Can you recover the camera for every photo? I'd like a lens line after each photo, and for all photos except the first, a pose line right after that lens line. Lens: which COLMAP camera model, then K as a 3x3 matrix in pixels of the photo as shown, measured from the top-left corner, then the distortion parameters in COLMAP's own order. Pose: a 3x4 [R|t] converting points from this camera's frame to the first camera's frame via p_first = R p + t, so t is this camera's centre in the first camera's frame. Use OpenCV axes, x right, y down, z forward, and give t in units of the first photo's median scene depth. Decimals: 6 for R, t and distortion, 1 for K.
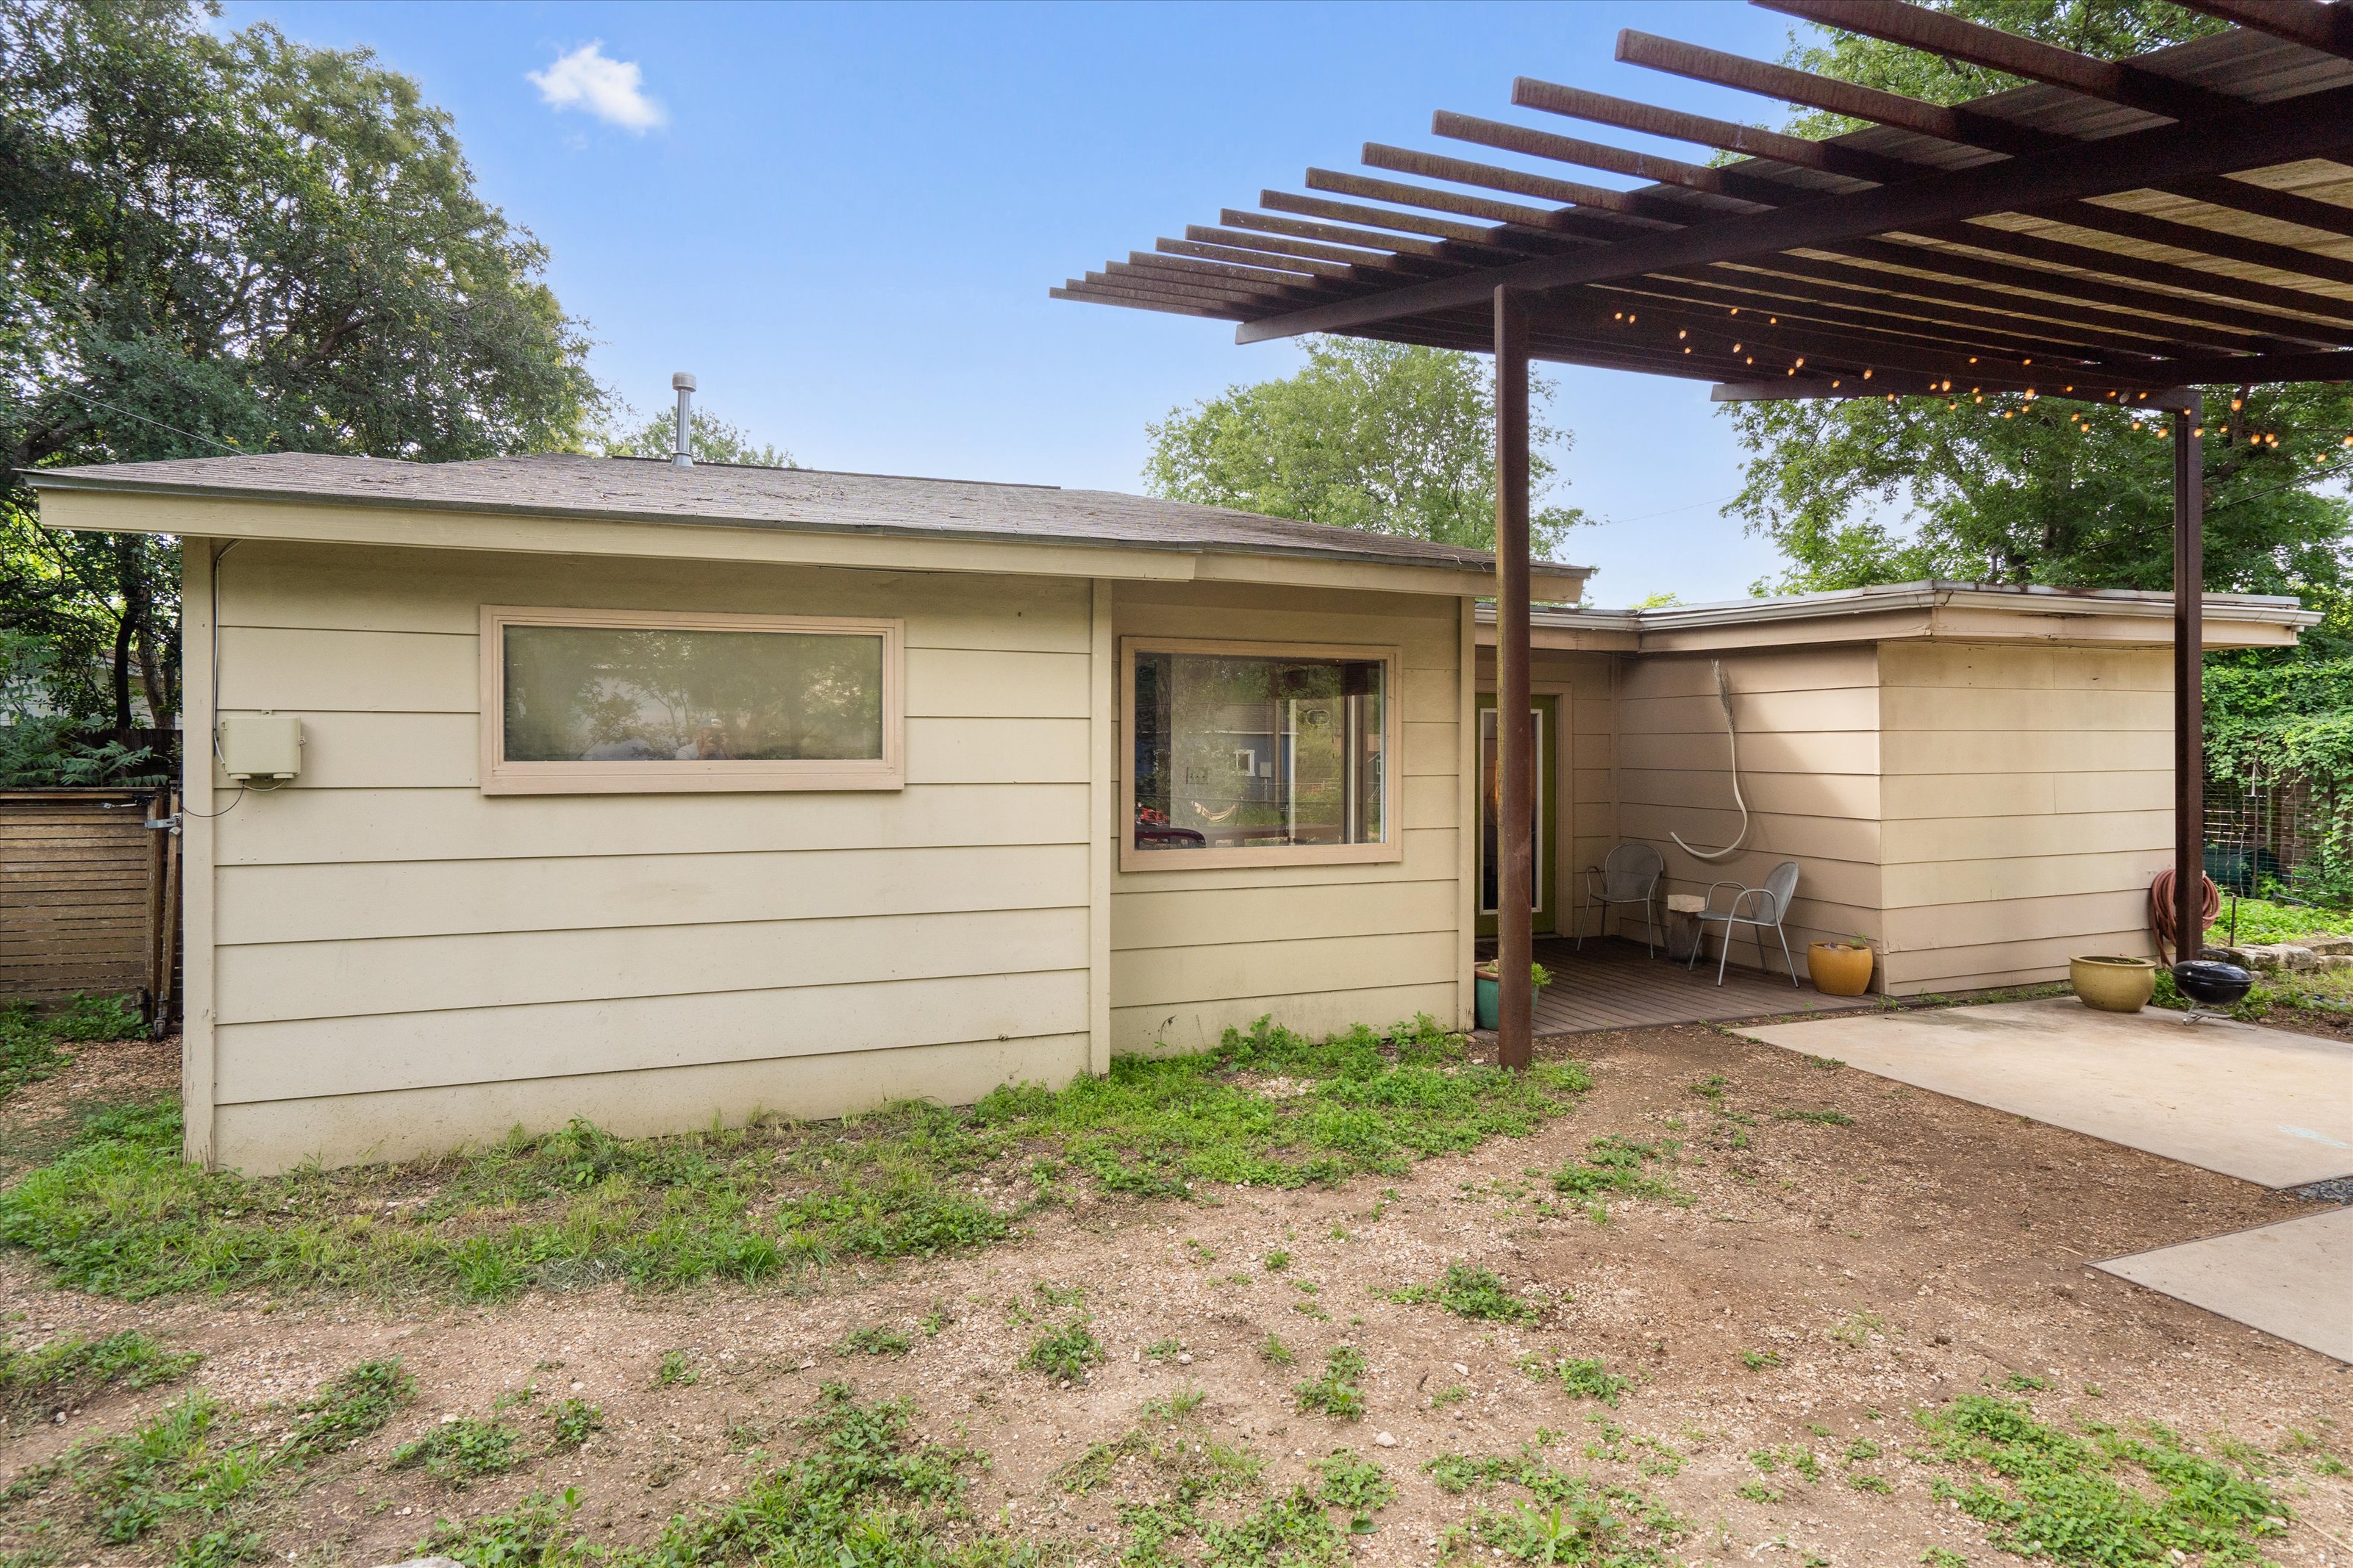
lens RADIAL K [[1248.9, 0, 1147.7], [0, 1248.9, 755.8], [0, 0, 1]] dist [0.002921, 0.001451]
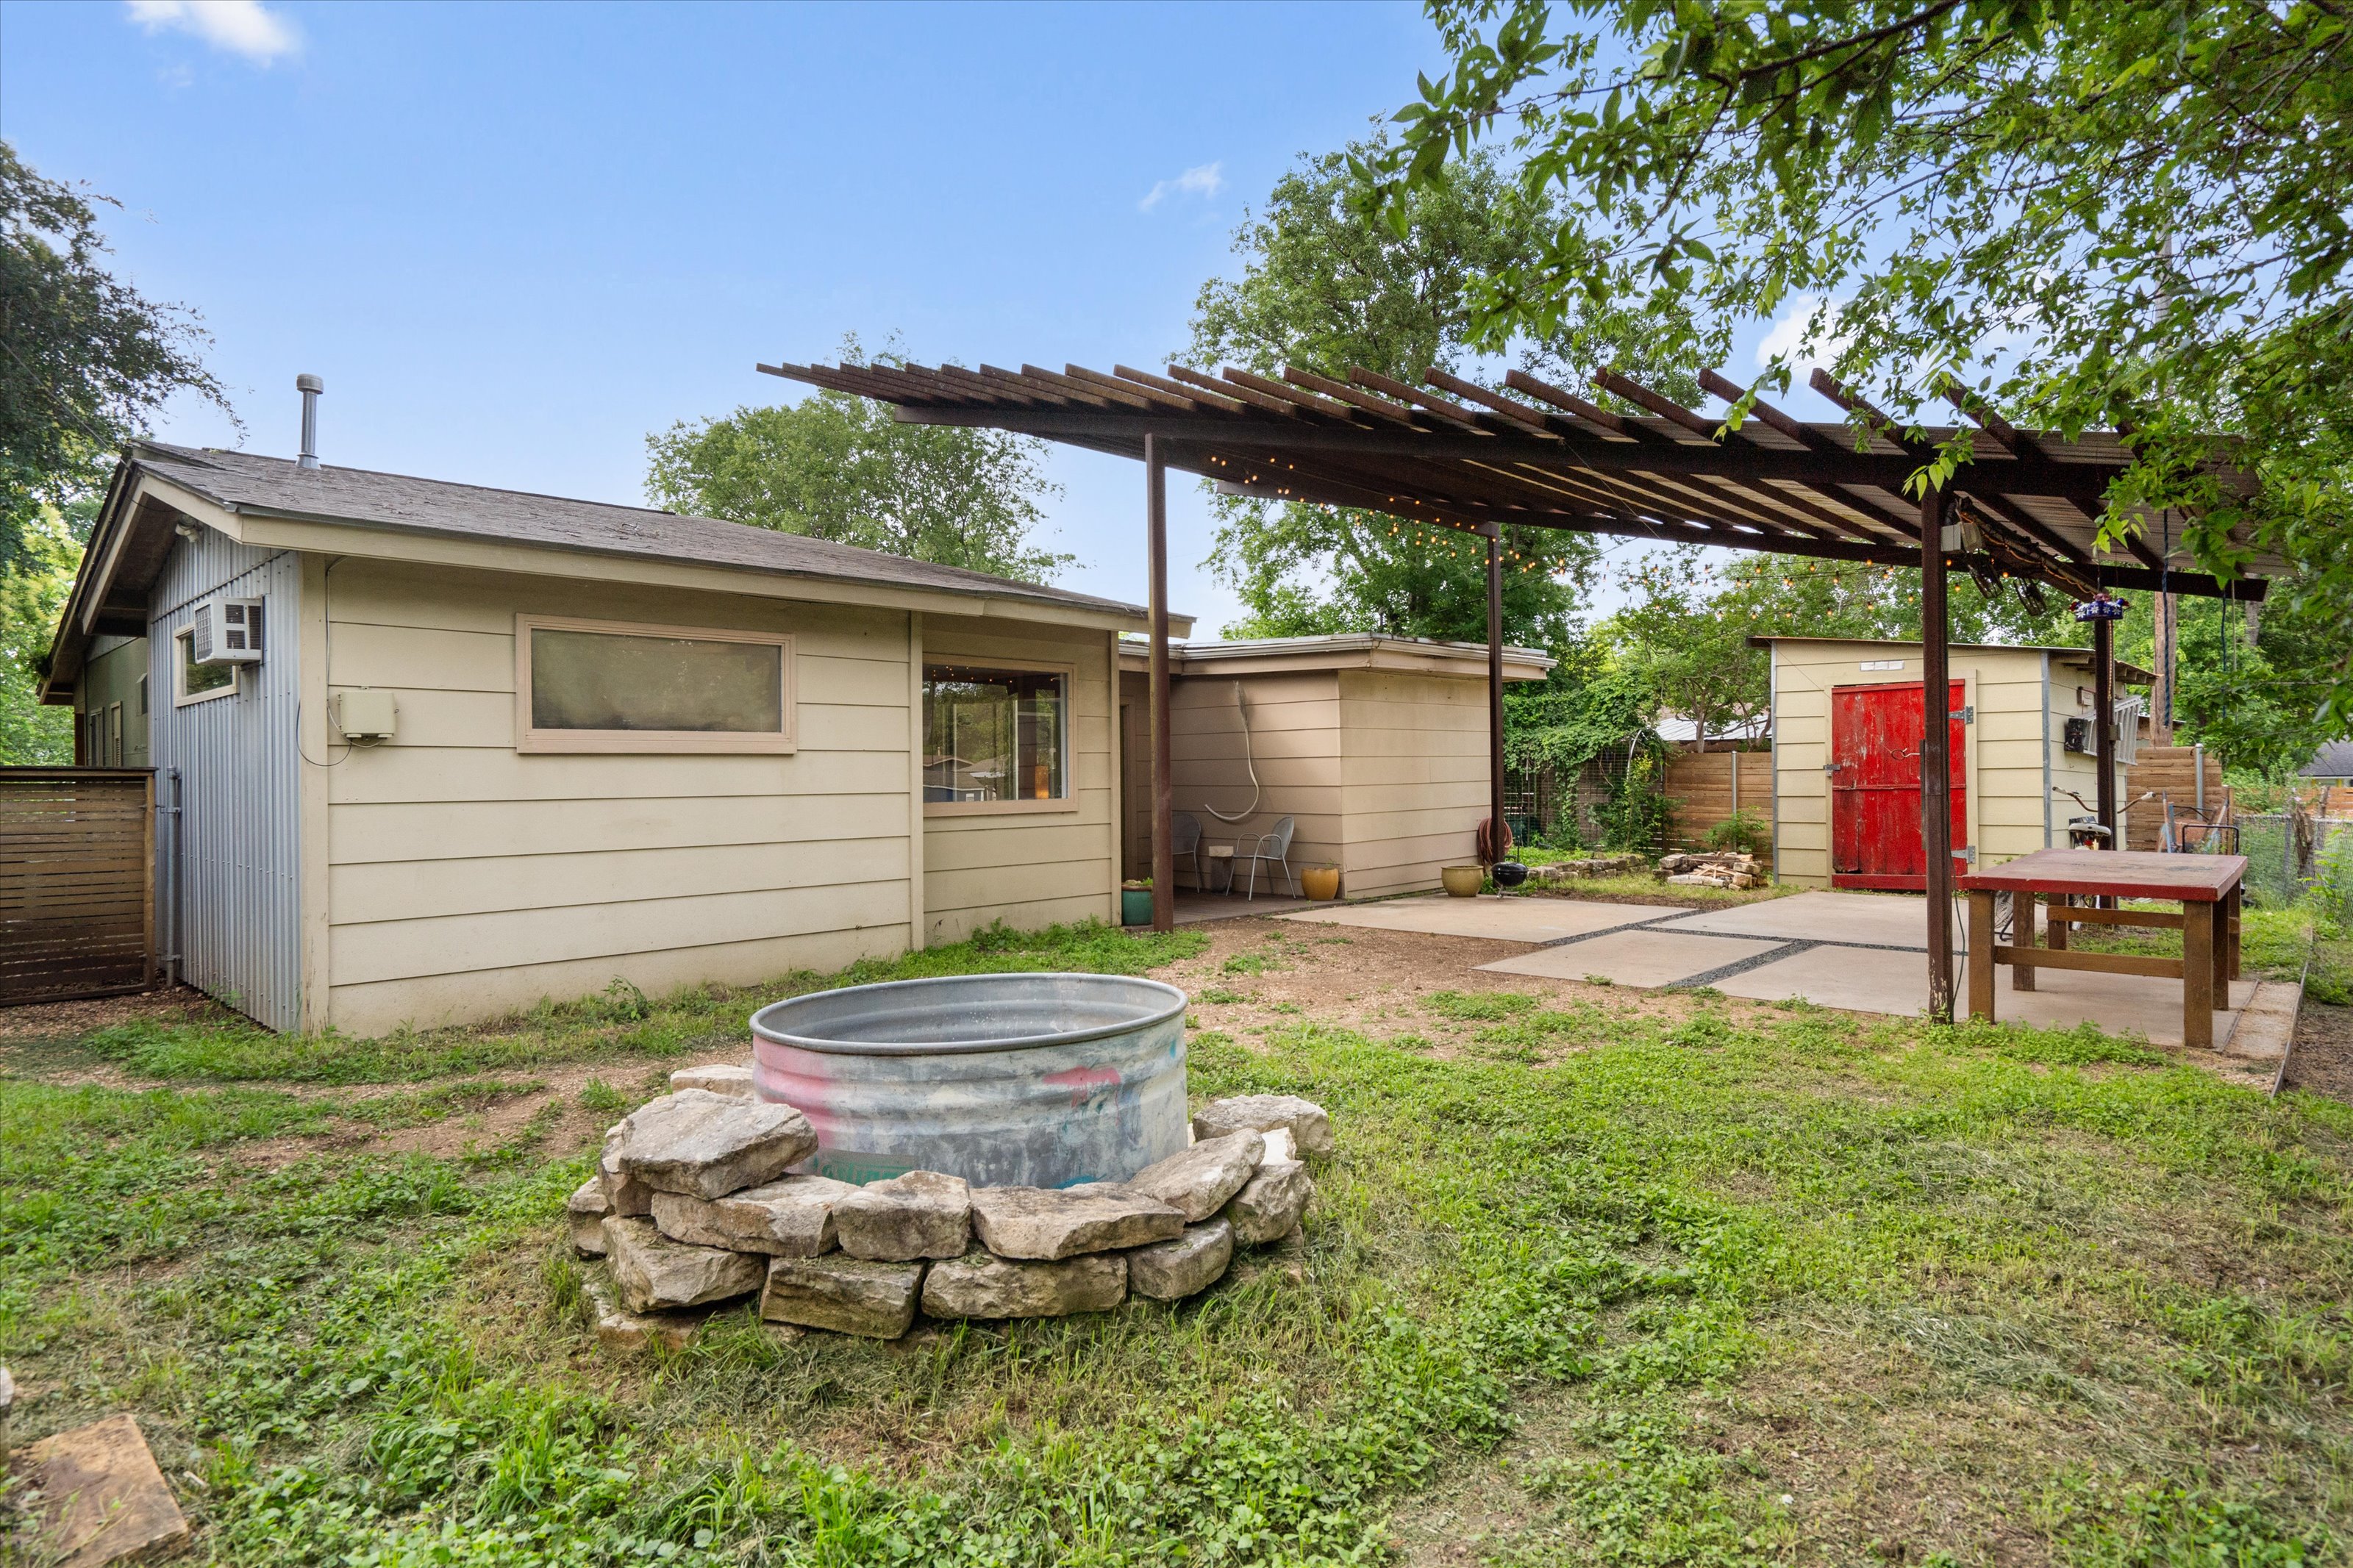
lens RADIAL K [[1304.5, 0, 1176.5], [0, 1304.5, 784.0], [0, 0, 1]] dist [-0.000381, -0.000127]
pose [[0.895686, -0.013185, 0.444492, -0.325218], [0.013956, 0.999901, 0.001538, 0.045319], [-0.444468, 0.004826, 0.895782, -0.367706]]
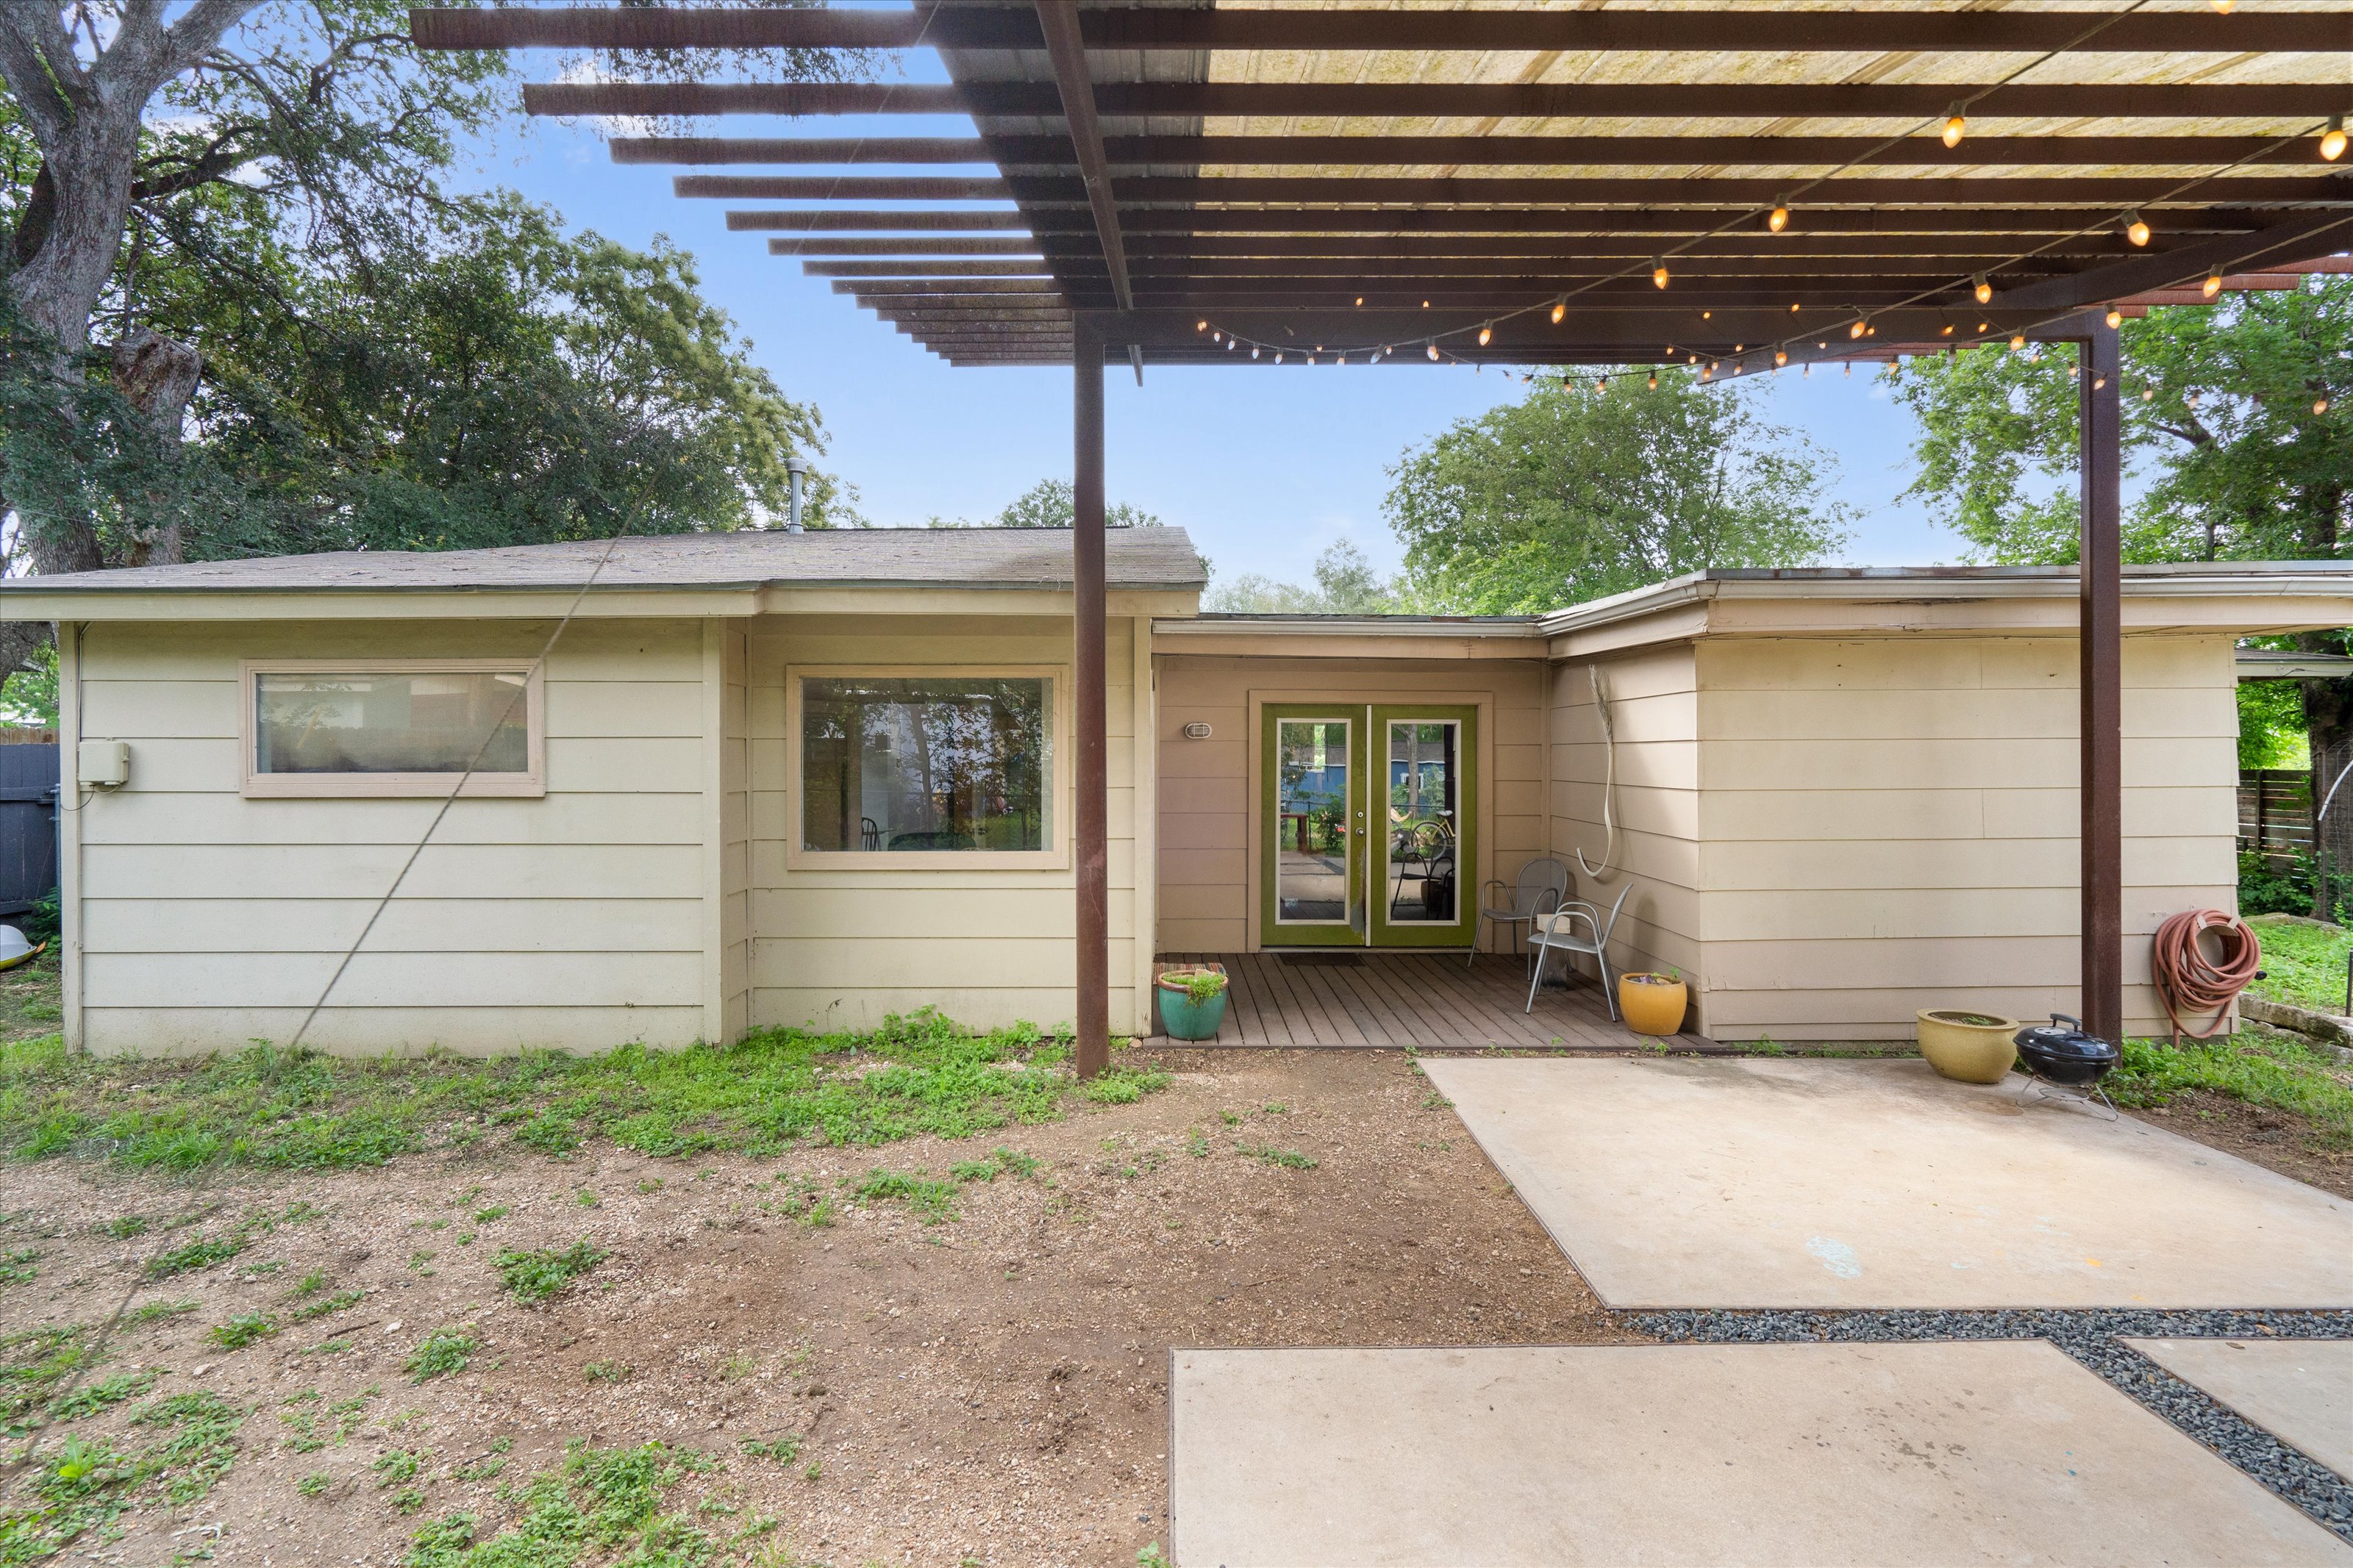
lens RADIAL K [[1098.8, 0, 1161.4], [0, 1098.8, 775.5], [0, 0, 1]] dist [-0.001342, 0.000038]
pose [[0.936837, 0.004984, -0.349730, 0.522637], [-0.000210, 0.999906, 0.013687, -0.006342], [0.349765, -0.012749, 0.936751, 0.140233]]
